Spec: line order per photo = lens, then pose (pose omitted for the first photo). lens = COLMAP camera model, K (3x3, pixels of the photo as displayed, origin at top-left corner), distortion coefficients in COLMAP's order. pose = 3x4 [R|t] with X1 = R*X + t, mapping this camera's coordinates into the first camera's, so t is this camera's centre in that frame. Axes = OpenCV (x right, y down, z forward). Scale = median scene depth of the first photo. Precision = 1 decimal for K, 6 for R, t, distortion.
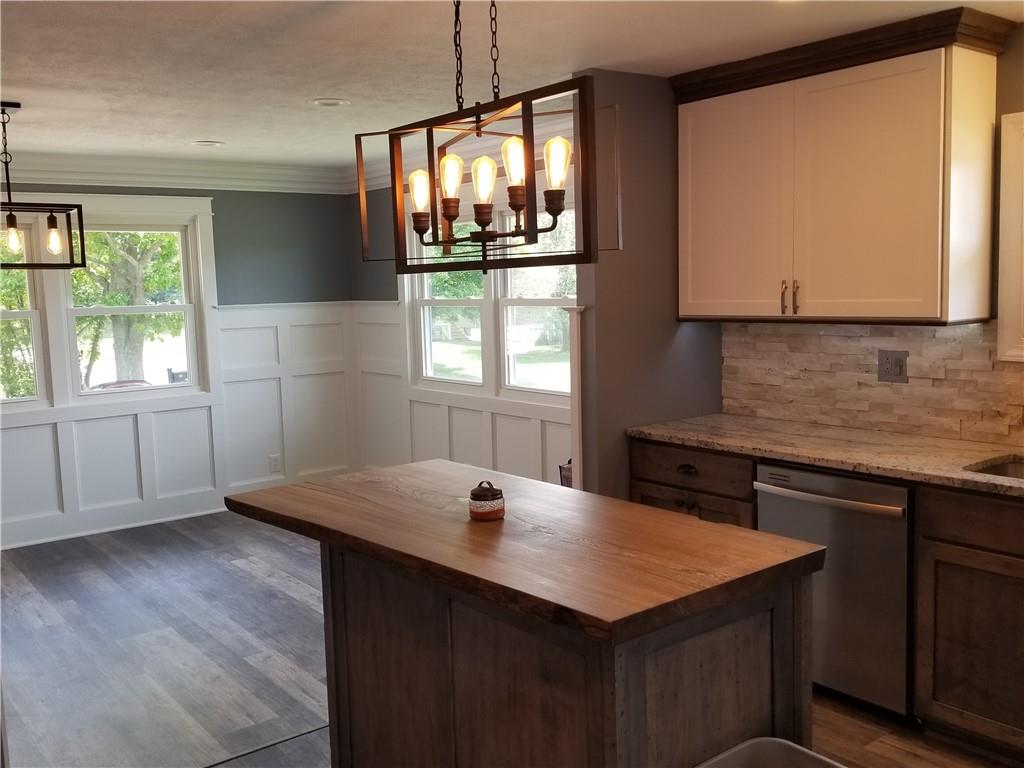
lens RADIAL K [[950.5, 0, 510.5], [0, 950.5, 383.7], [0, 0, 1]] dist [0.001772, 0.000000]
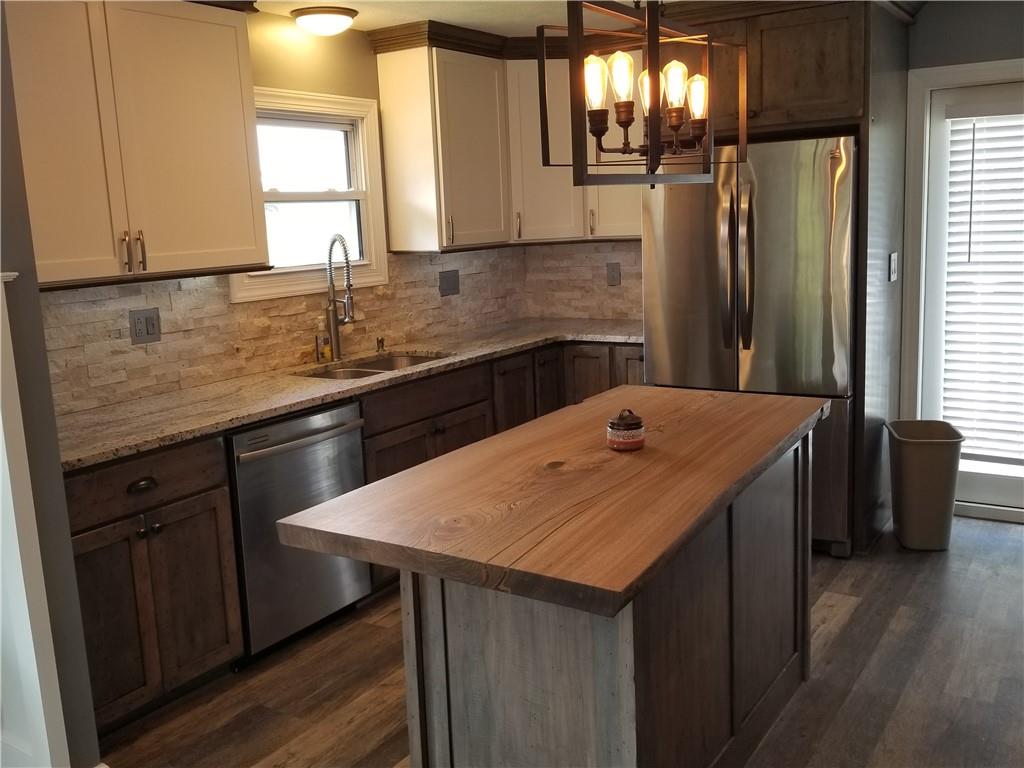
lens RADIAL K [[950.5, 0, 514.3], [0, 950.5, 379.8], [0, 0, 1]] dist [0.001772, 0.000000]
pose [[-0.327655, -0.120010, 0.937144, -0.674219], [0.153967, 0.971858, 0.178287, -0.086961], [-0.932167, 0.202706, -0.299957, 1.061023]]
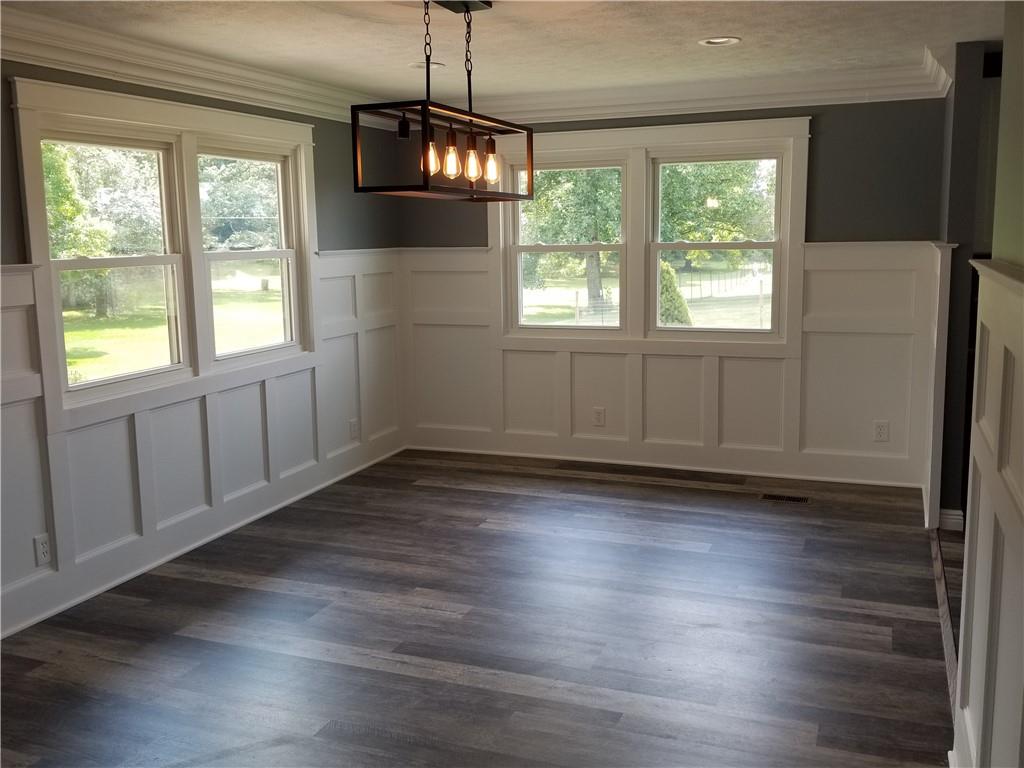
lens RADIAL K [[950.5, 0, 507.2], [0, 950.5, 383.5], [0, 0, 1]] dist [0.001772, 0.000000]
pose [[0.861483, -0.067013, 0.503345, -0.470186], [0.046637, 0.997506, 0.052982, 0.000277], [-0.505640, -0.022169, 0.862460, 0.126173]]
